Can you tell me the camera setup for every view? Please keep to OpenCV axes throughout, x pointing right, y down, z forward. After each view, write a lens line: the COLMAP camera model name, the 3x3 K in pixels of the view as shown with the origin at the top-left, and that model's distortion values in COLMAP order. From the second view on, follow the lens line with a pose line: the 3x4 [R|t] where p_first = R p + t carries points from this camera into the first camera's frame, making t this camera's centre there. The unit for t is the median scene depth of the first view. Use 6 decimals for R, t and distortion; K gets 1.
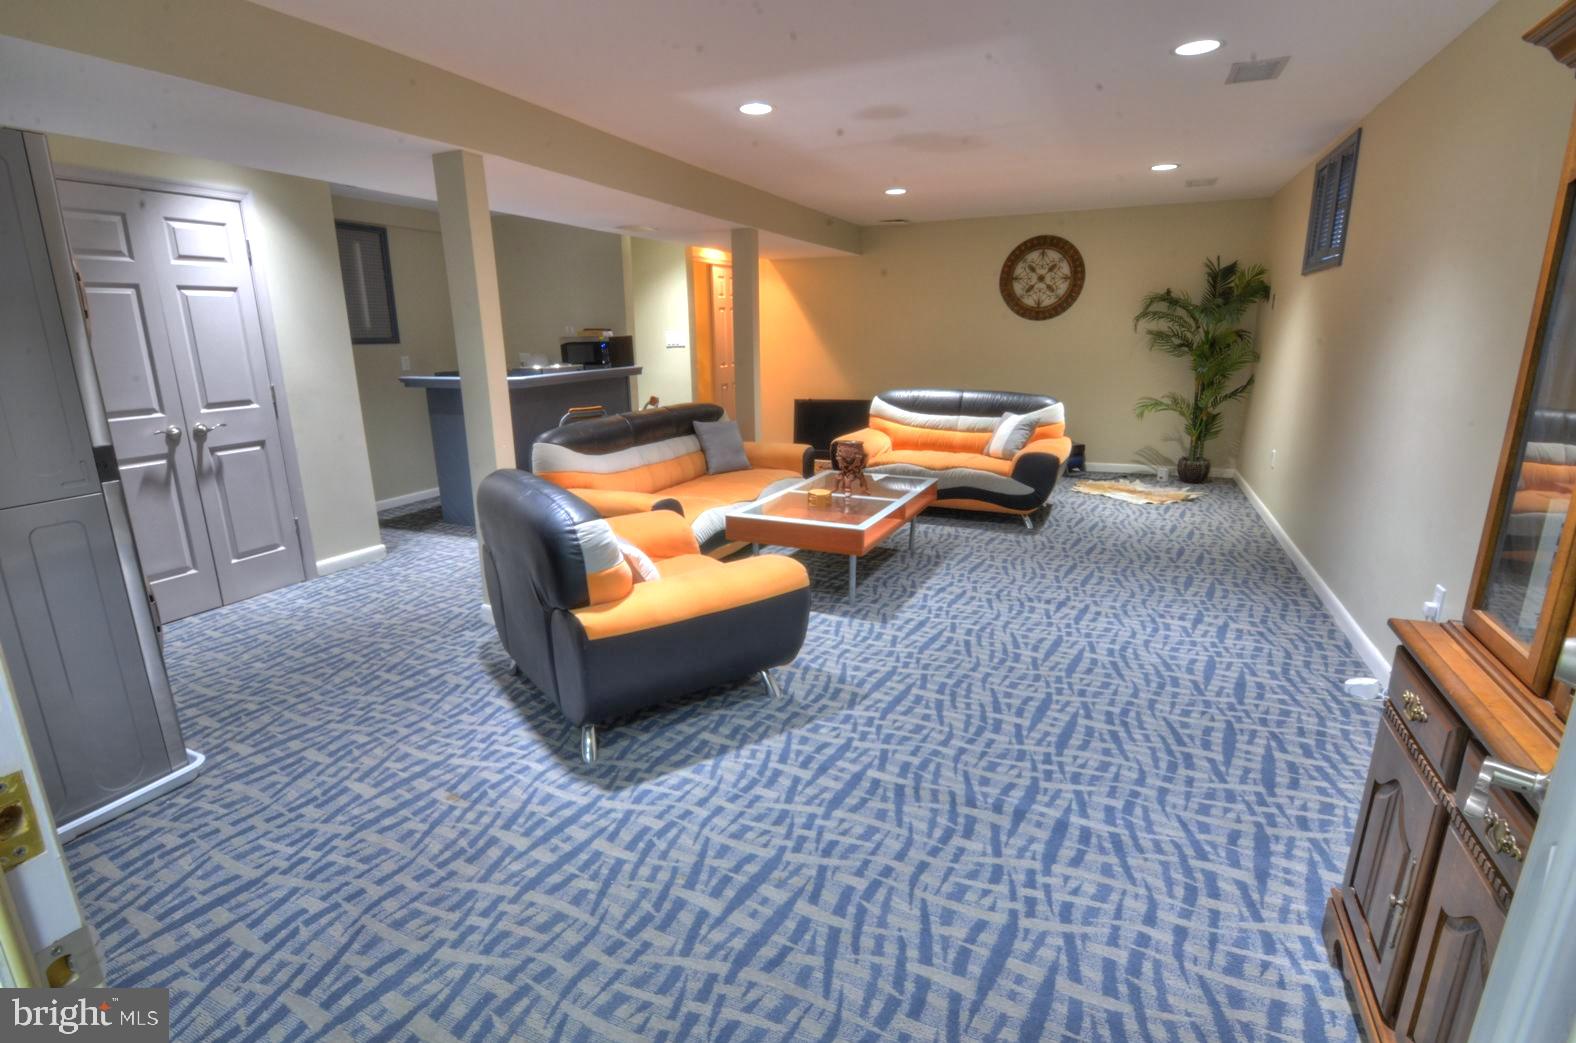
lens RADIAL K [[759.6, 0, 771.3], [0, 759.6, 526.2], [0, 0, 1]] dist [-0.008918, -0.008999]
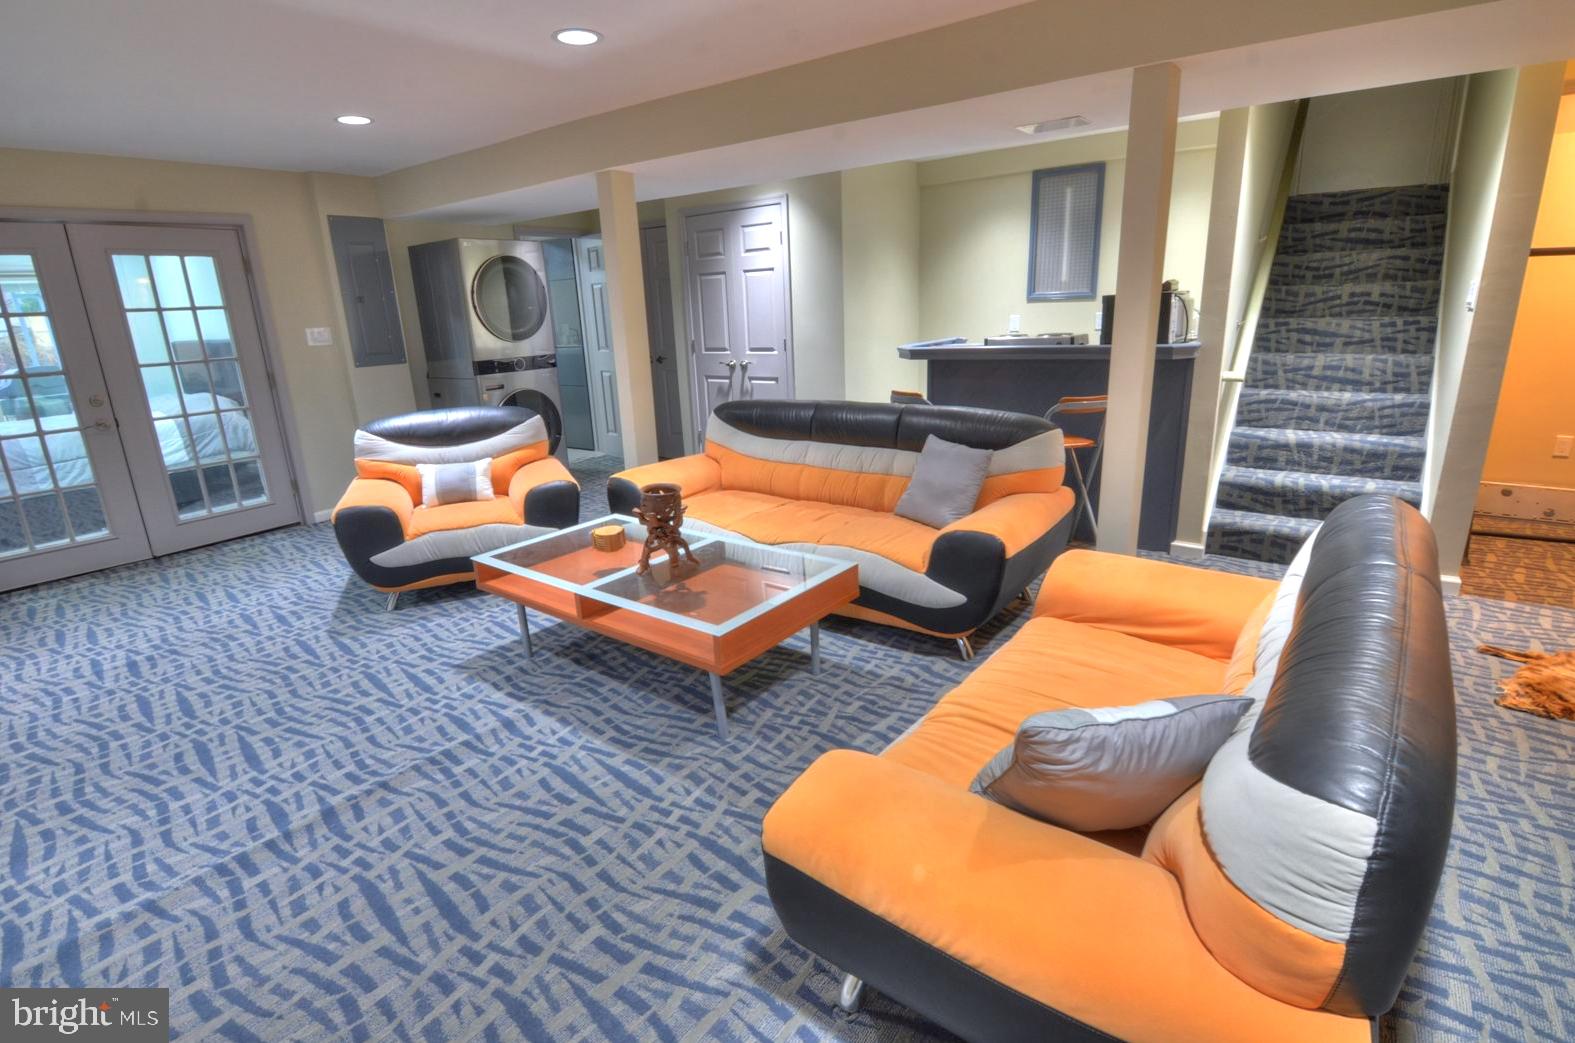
lens RADIAL K [[760.1, 0, 769.1], [0, 760.1, 525.3], [0, 0, 1]] dist [-0.010981, -0.007717]
pose [[-0.211846, 0.296674, -0.931185, 0.831153], [-0.195976, 0.920562, 0.337875, -0.382138], [0.957452, 0.254067, -0.136877, 1.424972]]
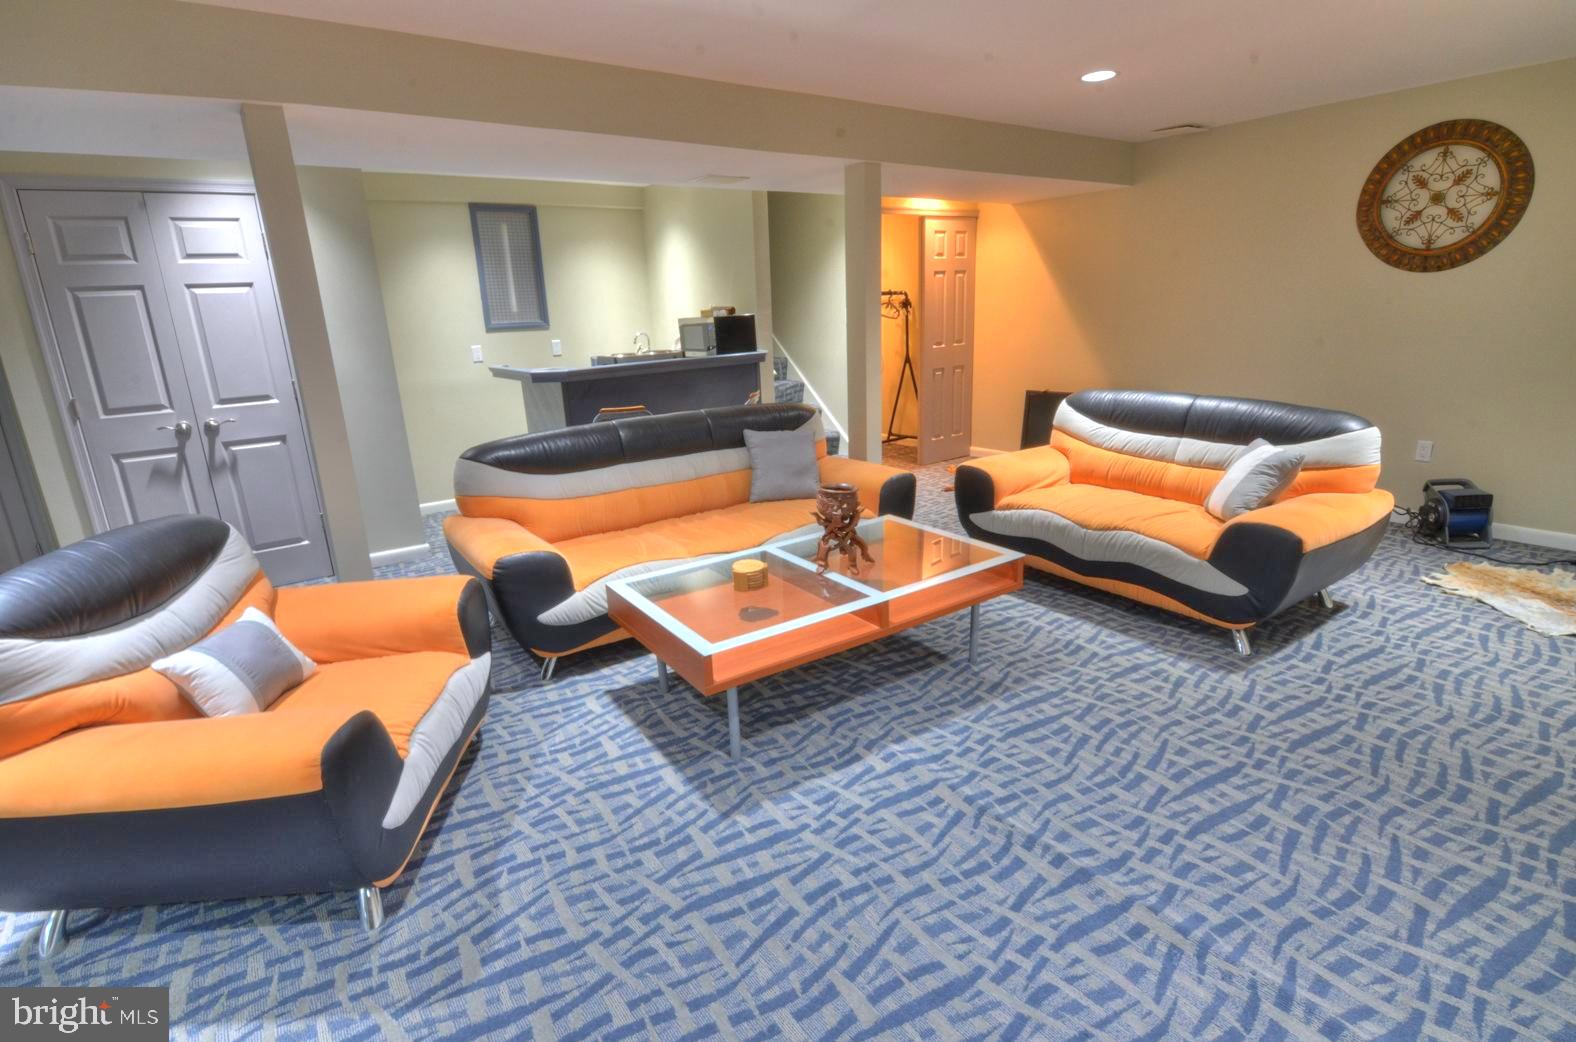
lens RADIAL K [[759.6, 0, 771.3], [0, 759.6, 525.7], [0, 0, 1]] dist [-0.008918, -0.008999]
pose [[0.863965, 0.115698, -0.490080, 0.445726], [-0.094825, 0.993216, 0.067310, -0.140971], [0.494543, -0.011682, 0.869075, 0.510716]]
